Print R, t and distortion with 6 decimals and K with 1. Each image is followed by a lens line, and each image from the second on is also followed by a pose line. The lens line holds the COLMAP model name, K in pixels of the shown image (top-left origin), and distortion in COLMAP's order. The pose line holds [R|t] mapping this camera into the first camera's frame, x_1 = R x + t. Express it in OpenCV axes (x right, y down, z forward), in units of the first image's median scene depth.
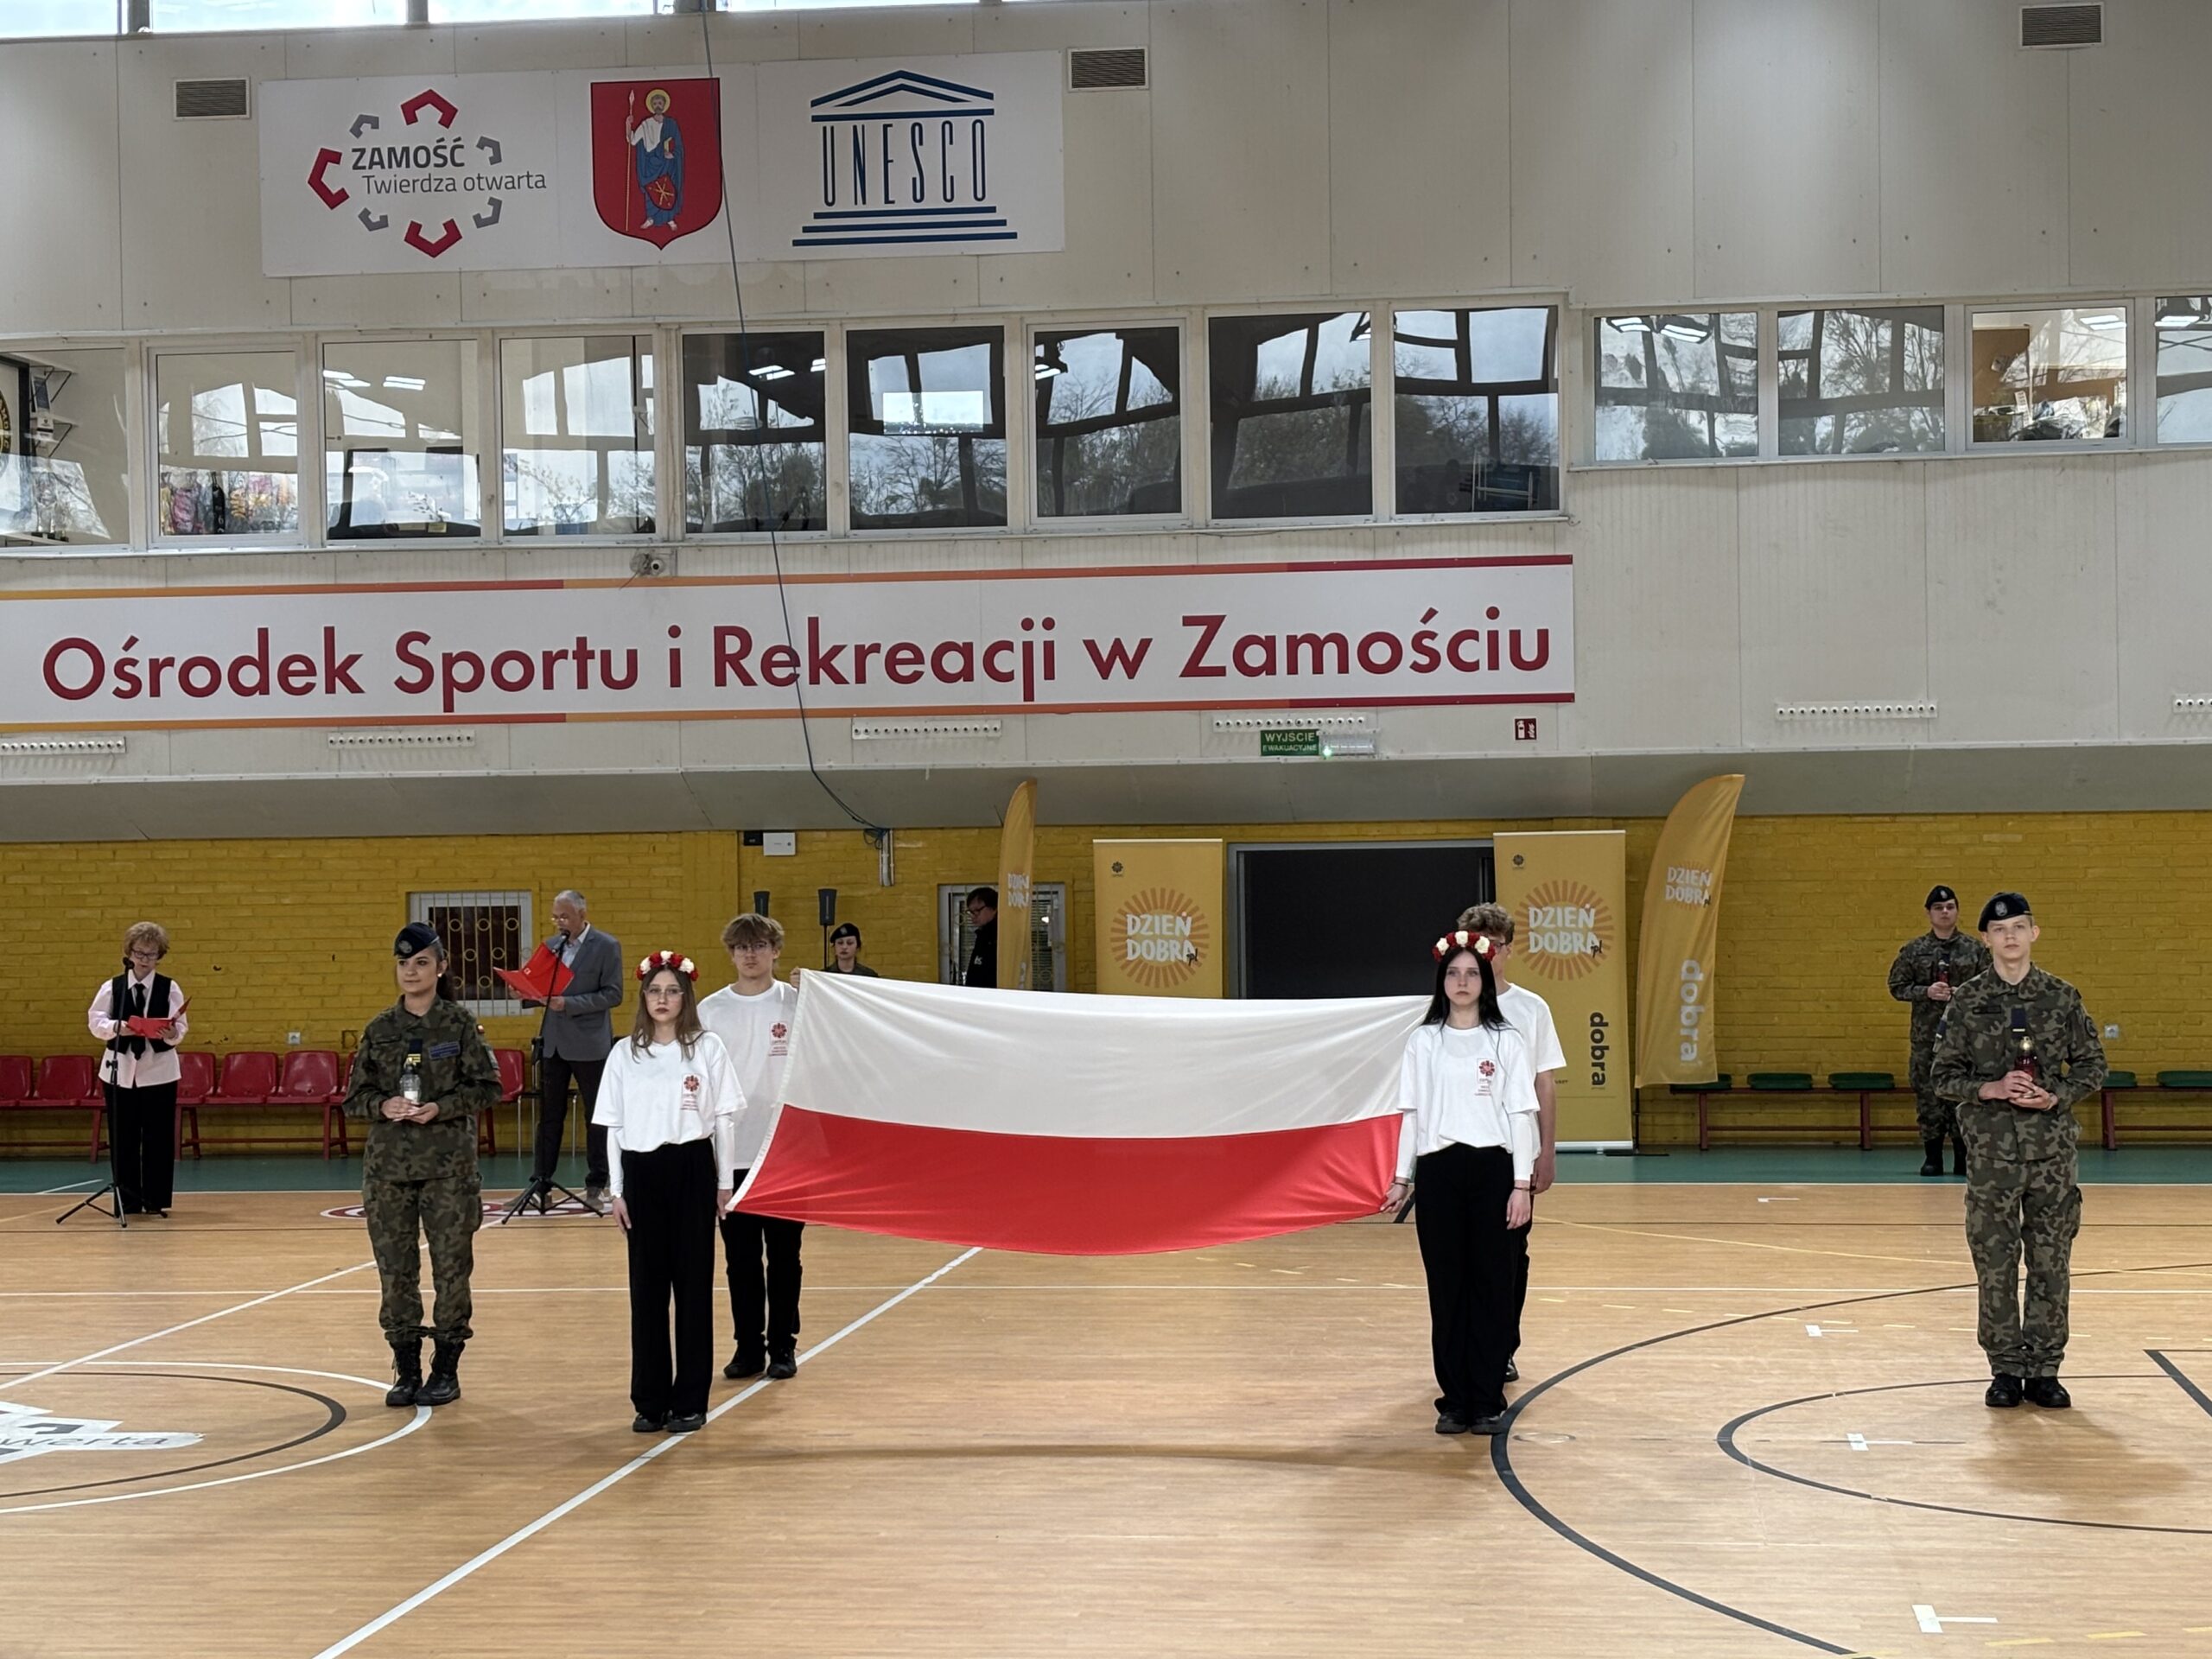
lens RADIAL K [[3916.6, 0, 1106.0], [0, 3916.6, 829.5], [0, 0, 1]] dist [0.356244, -1.301654]
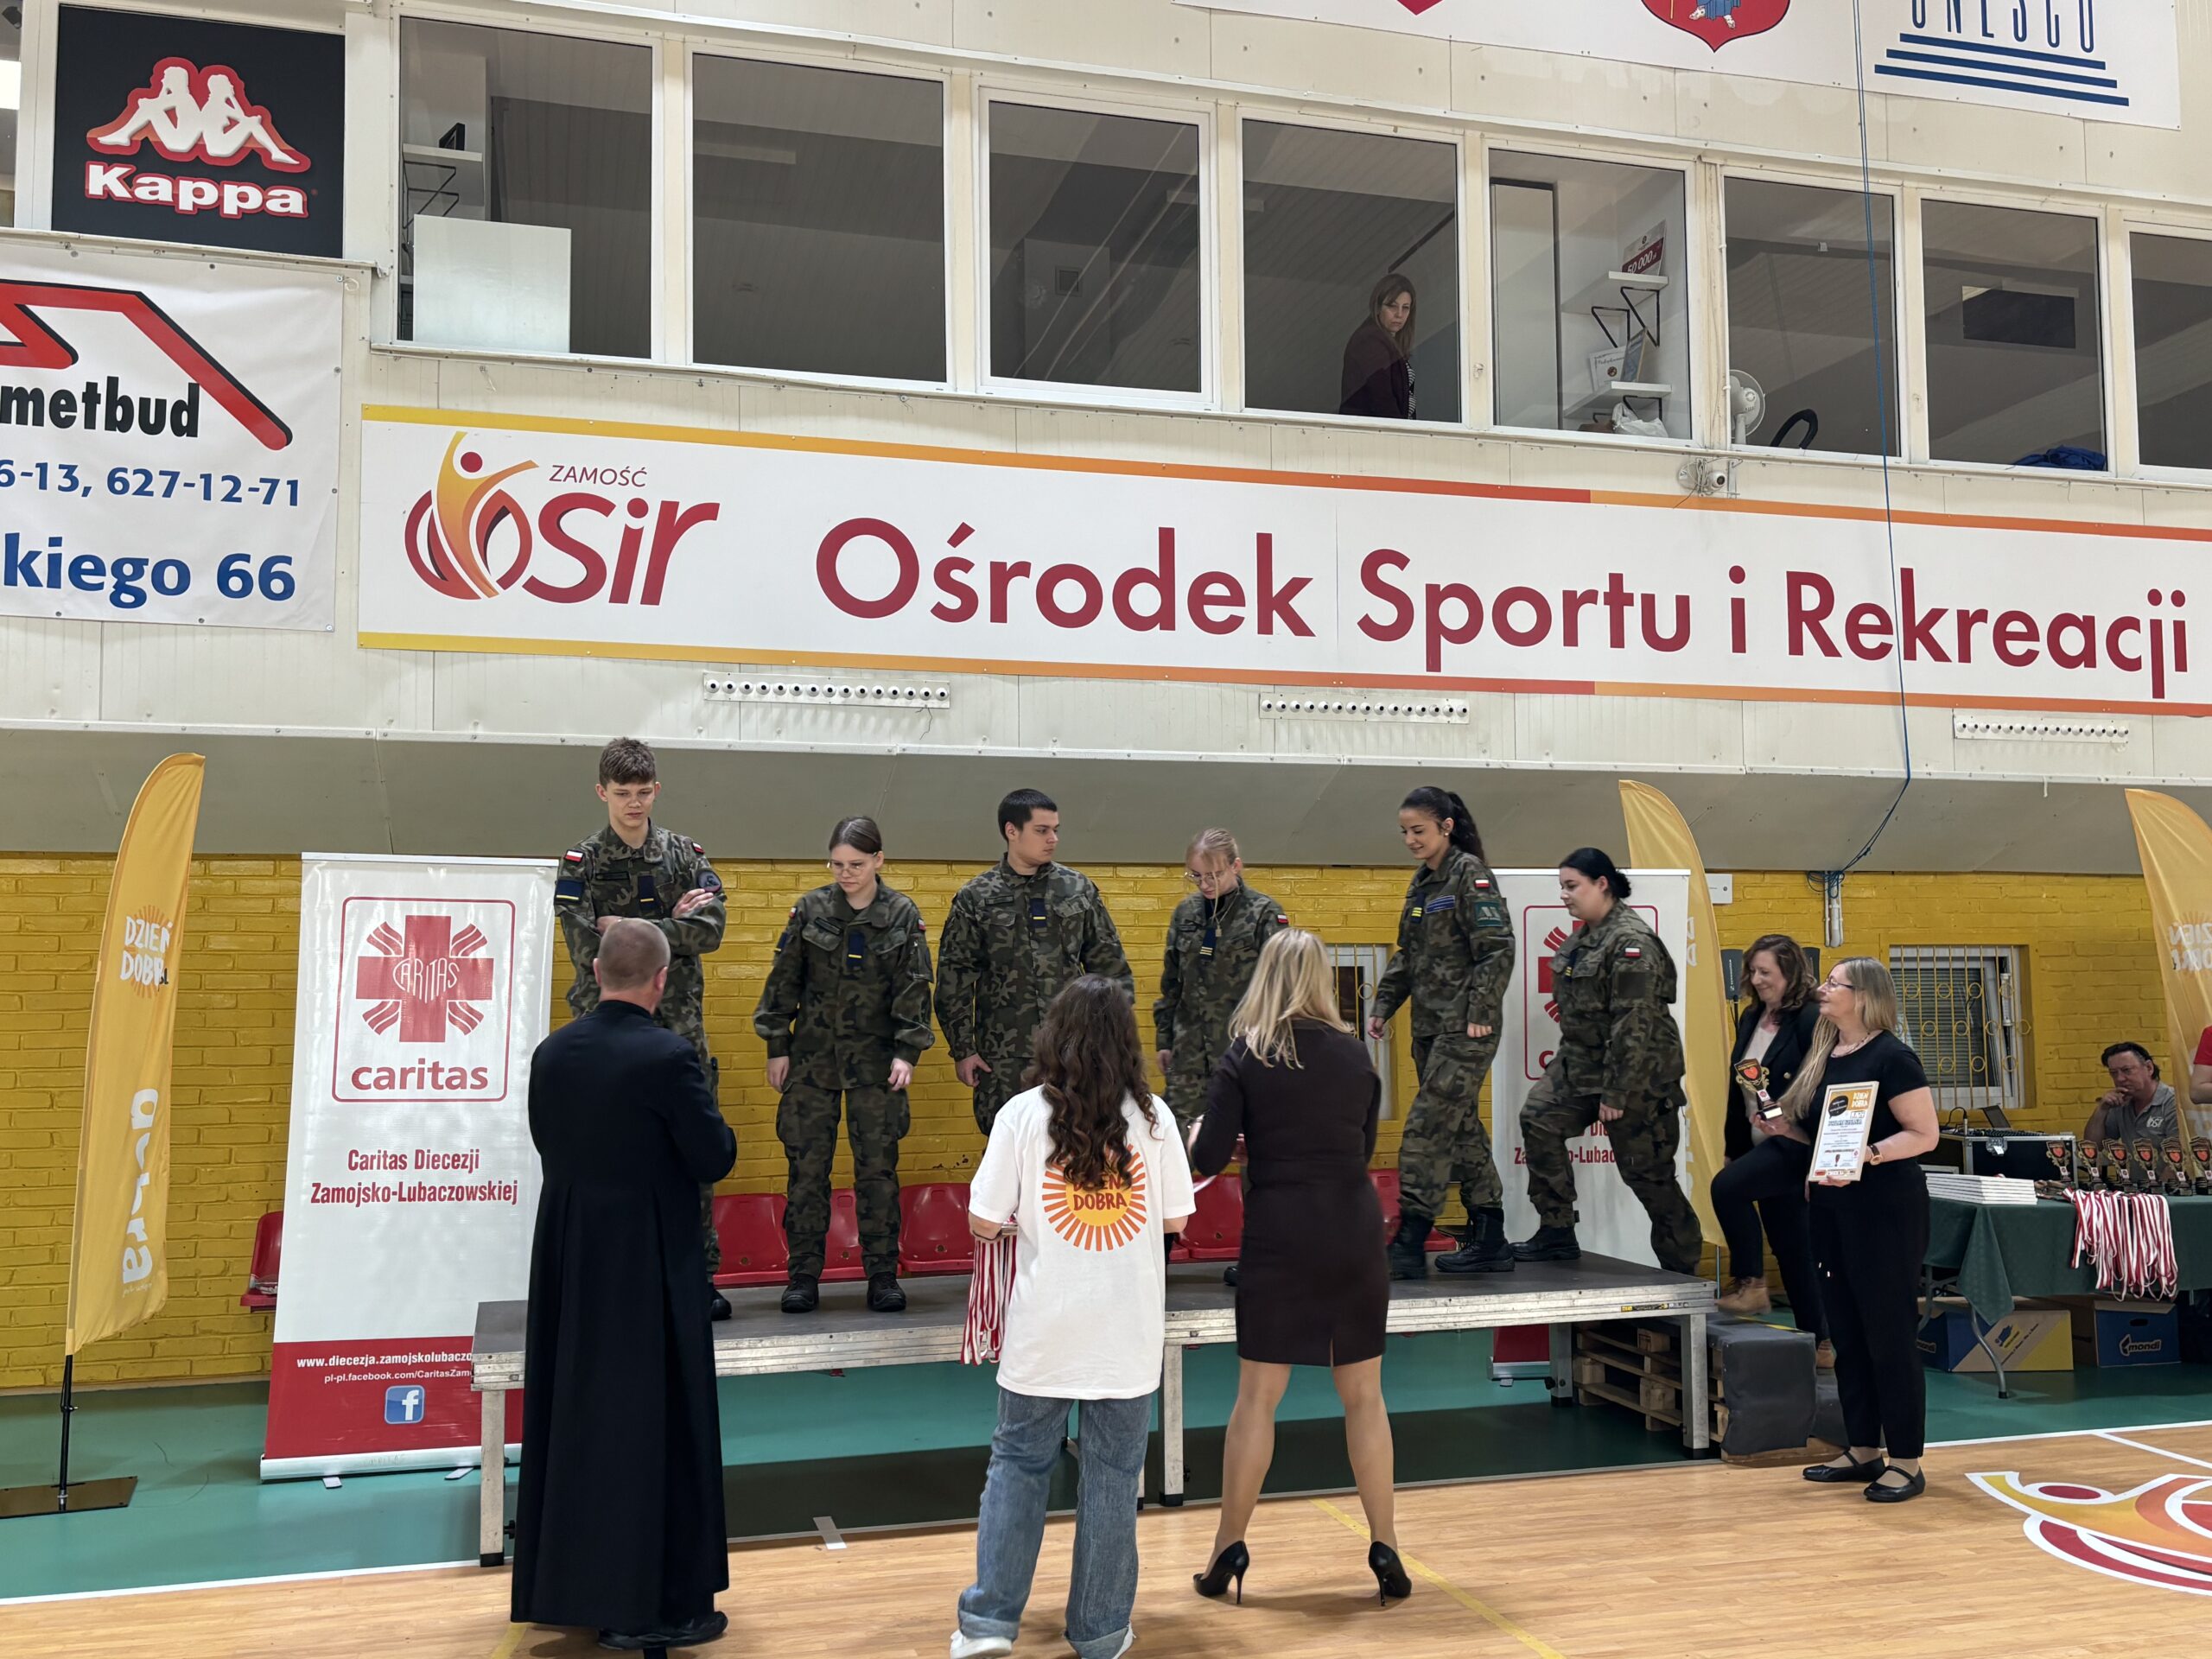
lens RADIAL K [[1950.0, 0, 1107.6], [0, 1950.0, 845.2], [0, 0, 1]] dist [0.063517, -0.062663]
pose [[0.915191, 0.037873, 0.401238, -0.356730], [-0.006524, 0.996836, -0.079212, 0.027026], [-0.402968, 0.069876, 0.912543, 0.737070]]
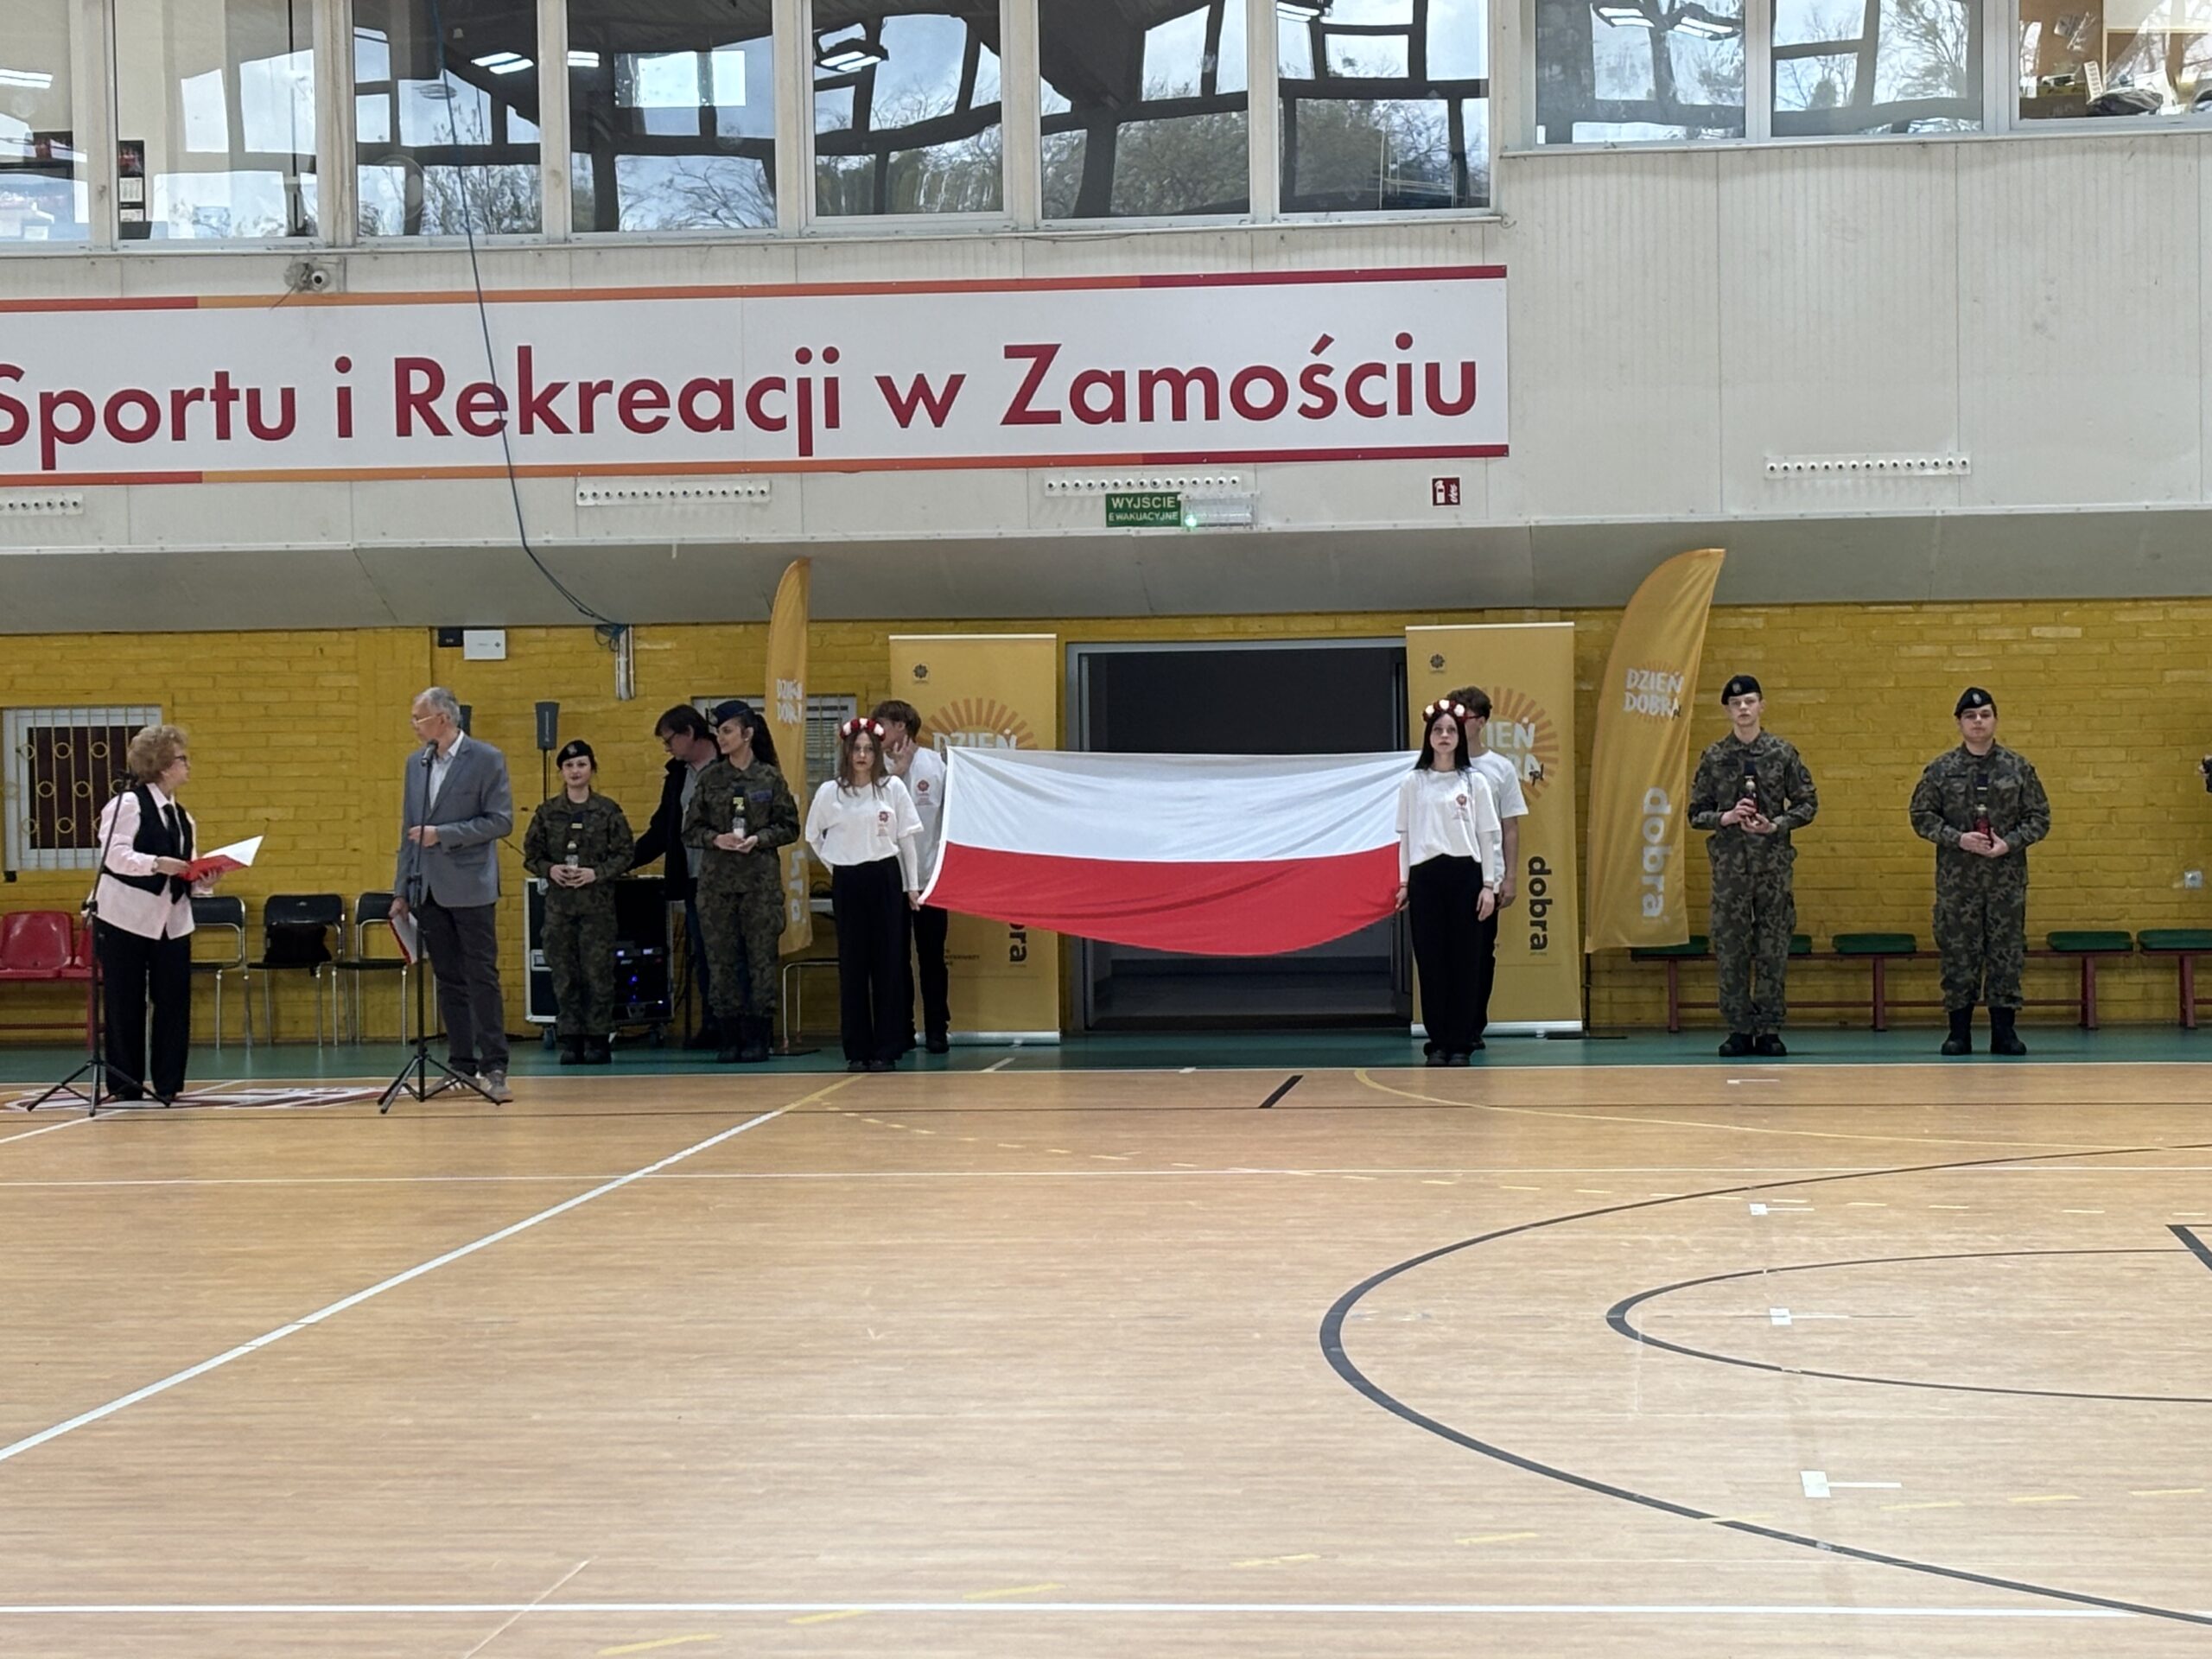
lens RADIAL K [[5183.0, 0, 1106.0], [0, 5183.0, 829.5], [0, 0, 1]] dist [0.365567, -1.395997]
pose [[0.999849, -0.001340, 0.017299, 0.021622], [0.001033, 0.999843, 0.017715, 0.022735], [-0.017321, -0.017695, 0.999693, -0.025015]]
